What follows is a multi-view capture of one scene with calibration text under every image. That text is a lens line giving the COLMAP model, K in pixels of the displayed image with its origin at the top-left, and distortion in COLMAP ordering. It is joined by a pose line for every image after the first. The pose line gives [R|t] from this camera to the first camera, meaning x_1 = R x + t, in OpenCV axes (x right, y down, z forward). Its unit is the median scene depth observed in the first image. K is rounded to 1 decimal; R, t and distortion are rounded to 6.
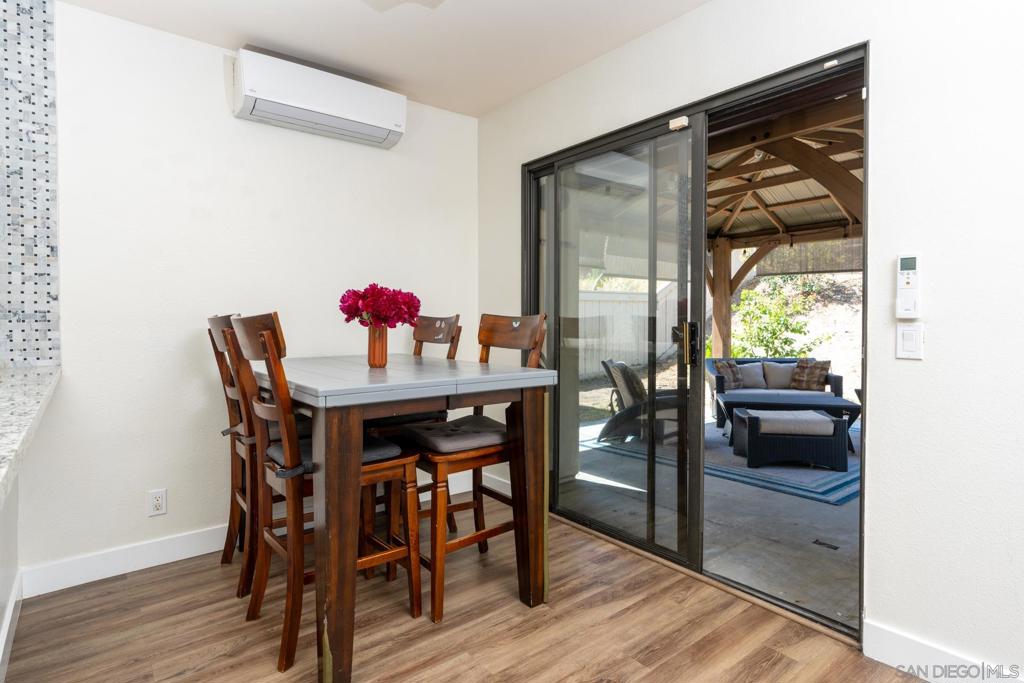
lens RADIAL K [[528.9, 0, 530.0], [0, 528.9, 324.6], [0, 0, 1]] dist [-0.001755, -0.001609]
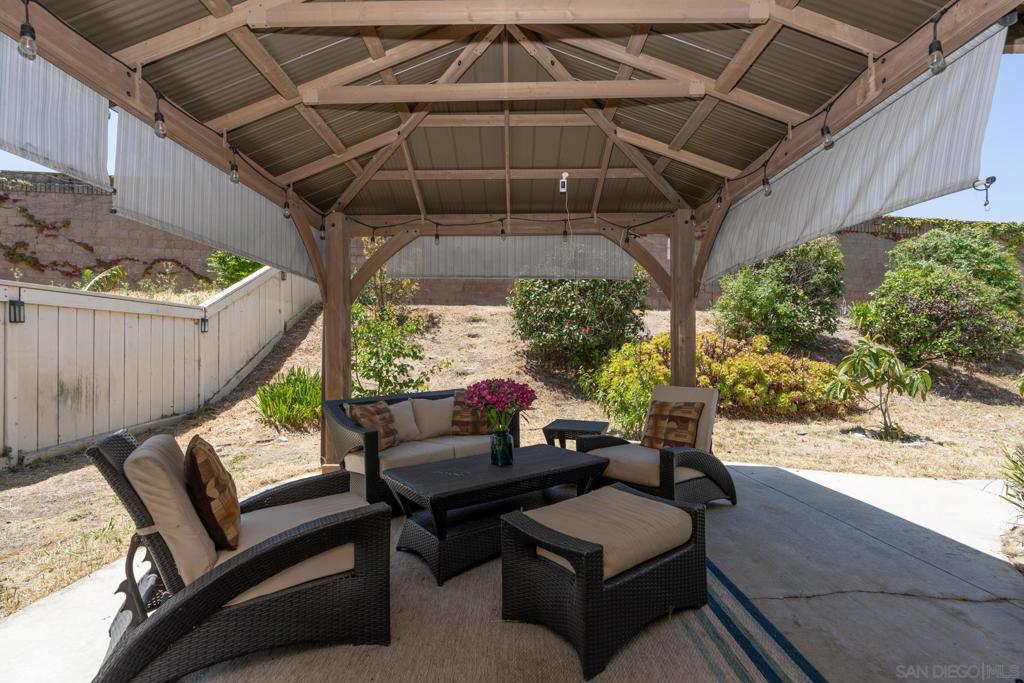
lens RADIAL K [[468.6, 0, 511.7], [0, 468.6, 345.7], [0, 0, 1]] dist [-0.001426, 0.001063]
pose [[0.660799, 0.008383, 0.750516, 0.200206], [0.012366, 0.999680, -0.022054, 0.045038], [-0.750461, 0.023854, 0.660484, 1.358463]]
